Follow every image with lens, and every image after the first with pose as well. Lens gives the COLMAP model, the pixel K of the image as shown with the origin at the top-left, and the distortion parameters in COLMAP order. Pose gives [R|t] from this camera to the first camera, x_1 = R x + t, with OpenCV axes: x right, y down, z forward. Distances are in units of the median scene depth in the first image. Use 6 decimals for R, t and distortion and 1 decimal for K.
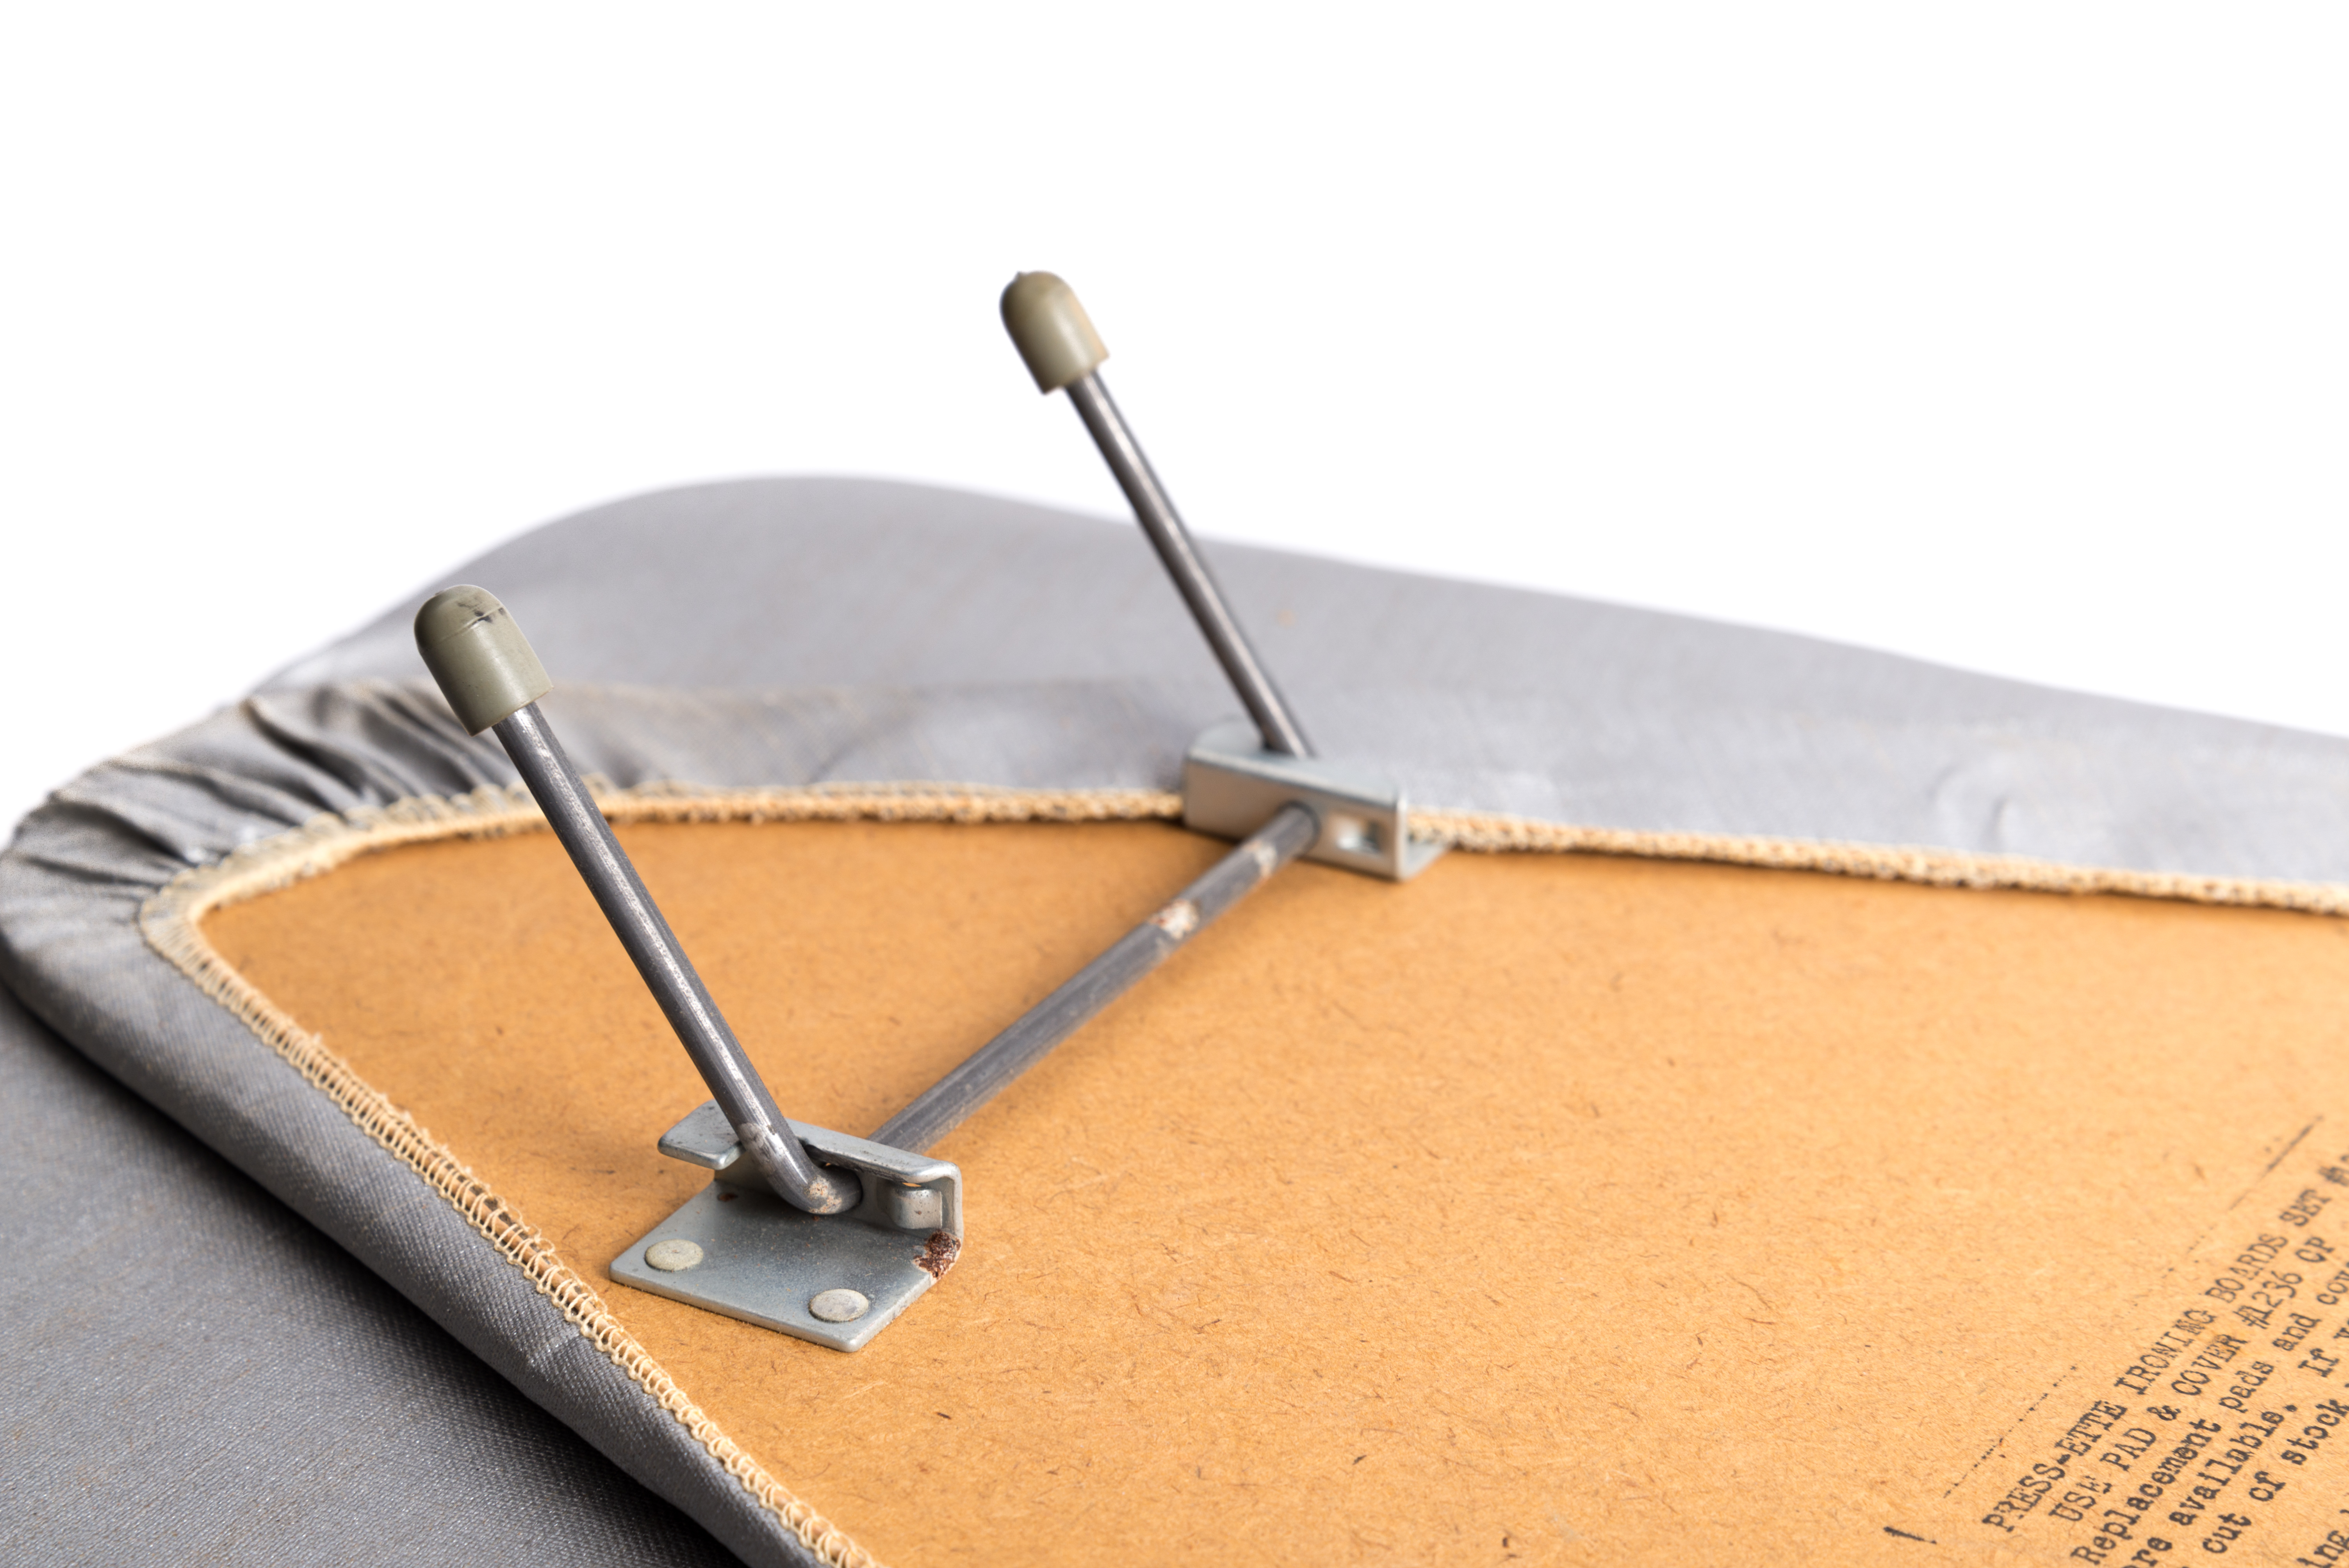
lens RADIAL K [[5510.3, 0, 1172.7], [0, 5510.3, 780.3], [0, 0, 1]] dist [-0.033297, 0.000000]
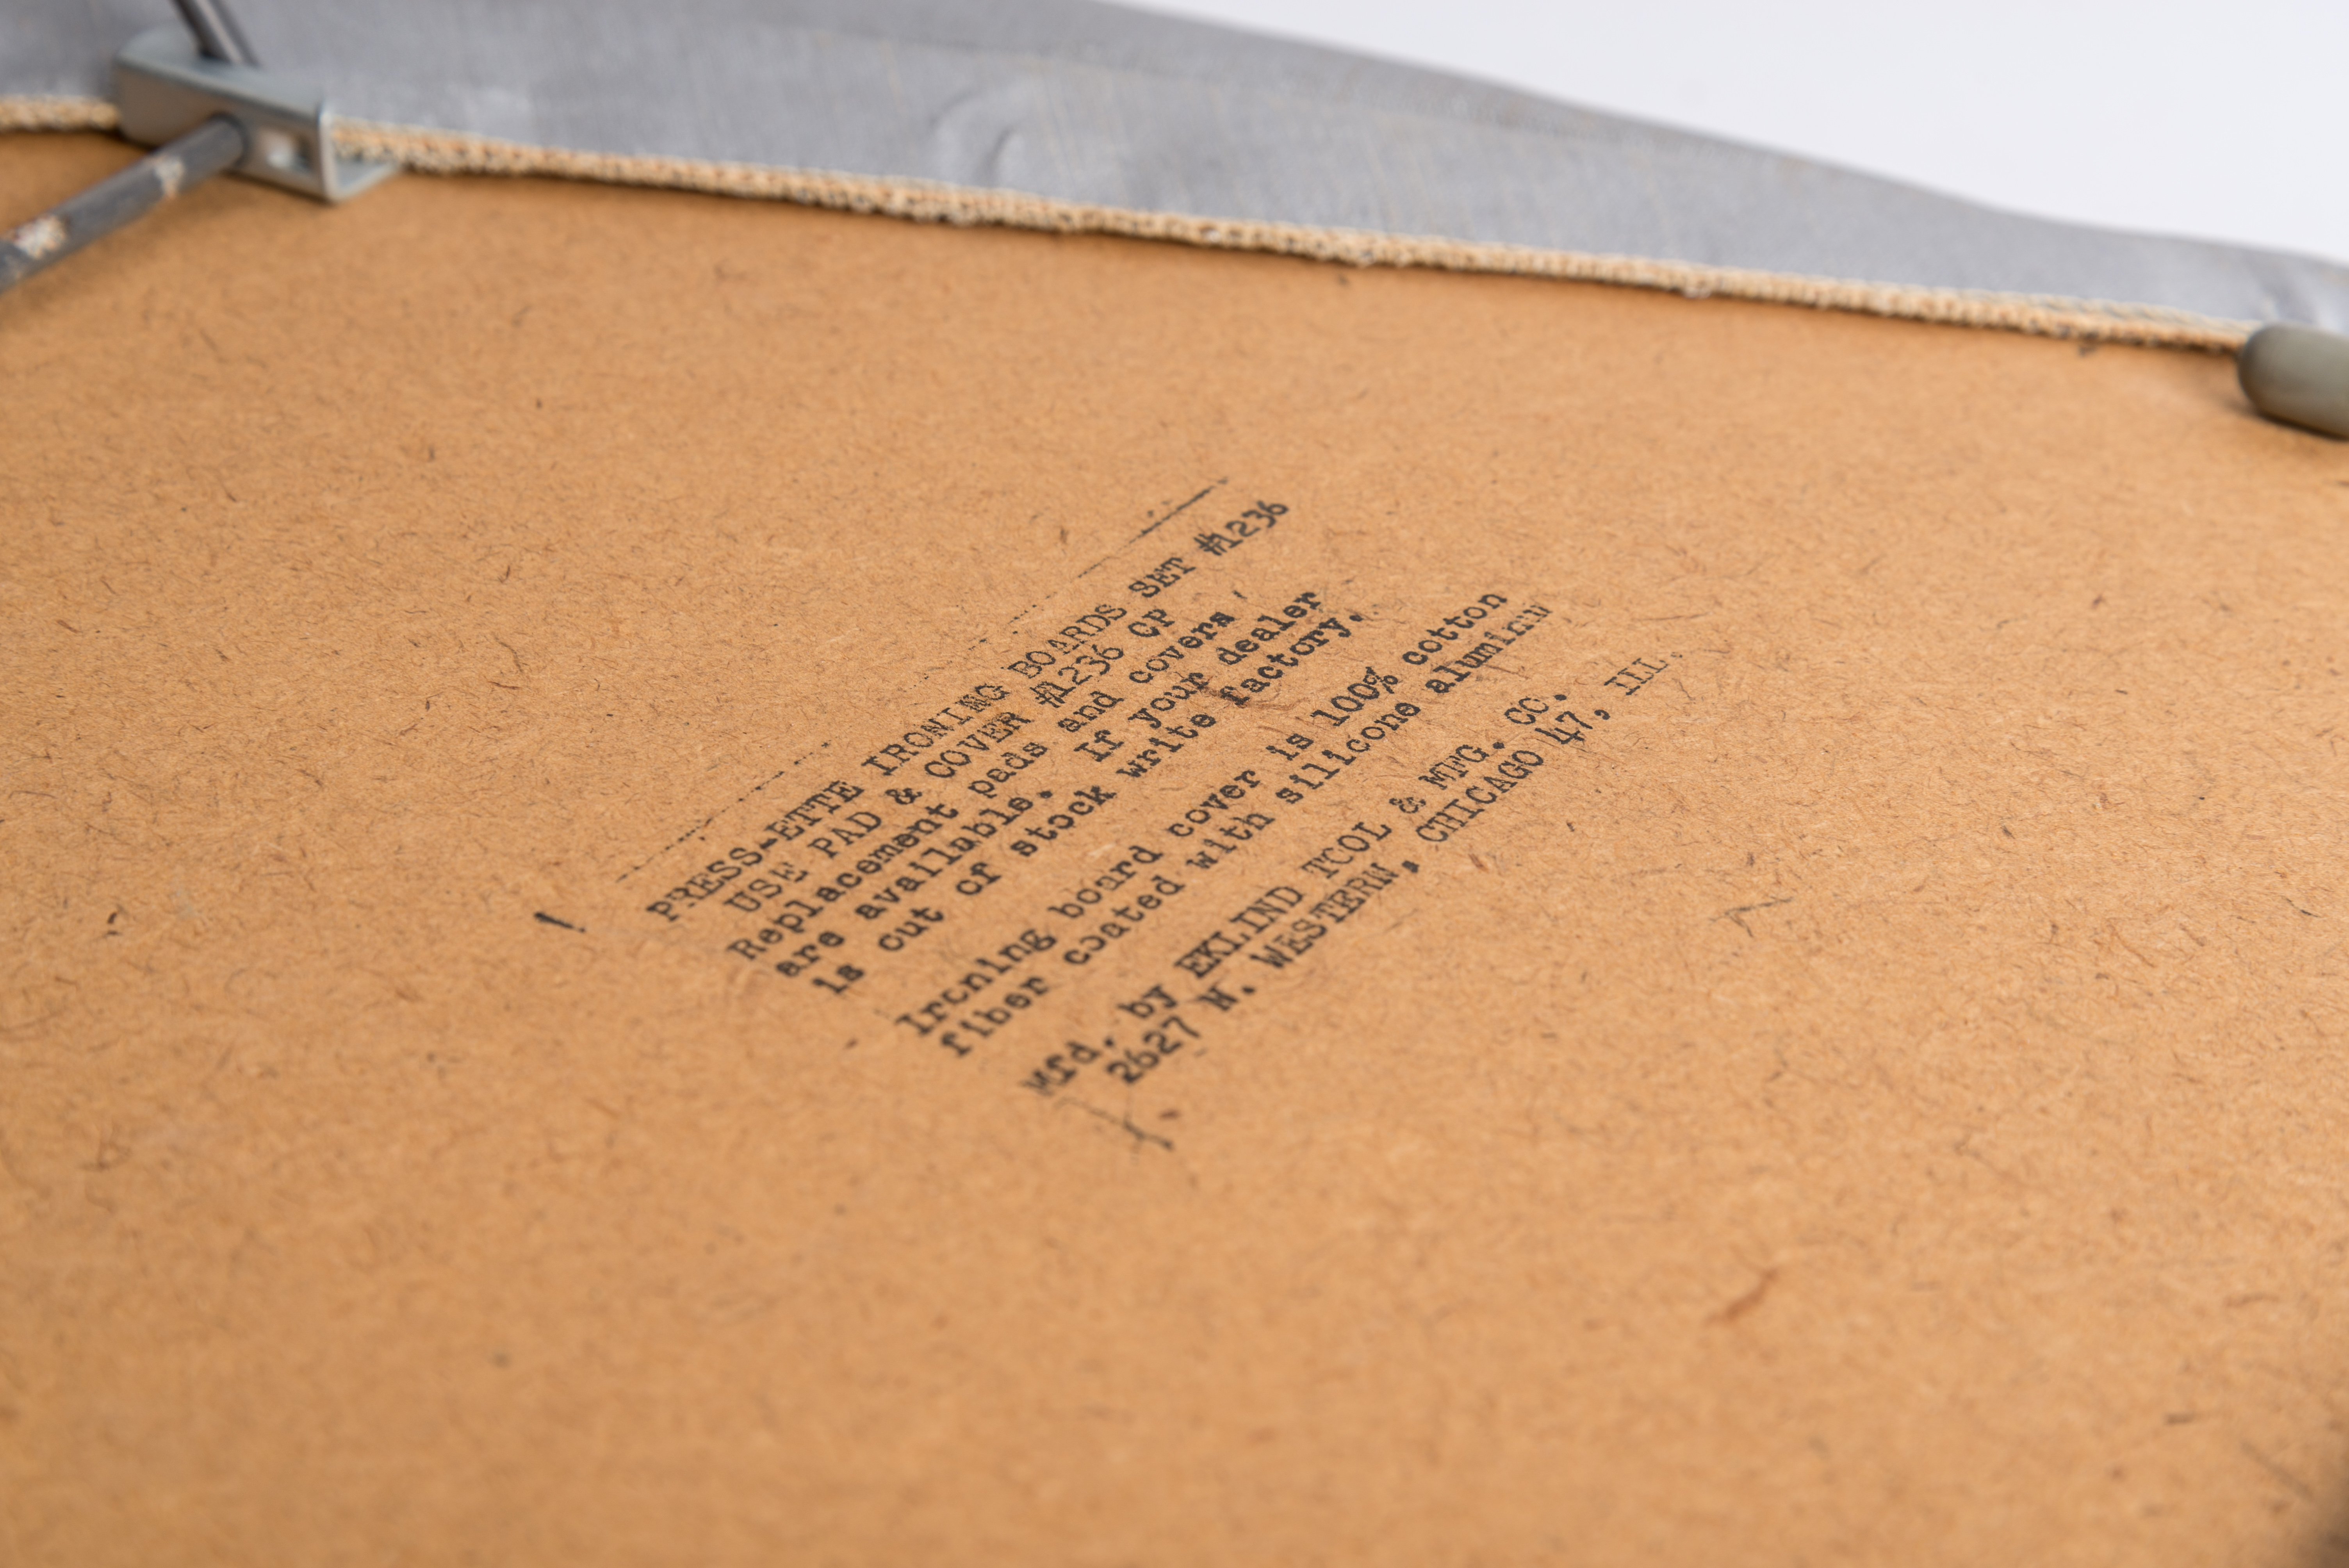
lens RADIAL K [[5510.3, 0, 1175.9], [0, 5510.3, 788.3], [0, 0, 1]] dist [-0.033297, 0.000000]
pose [[0.999644, 0.024305, -0.011015, 0.216763], [-0.022894, 0.993228, 0.113900, 0.008373], [0.013709, -0.113607, 0.993431, 0.089629]]
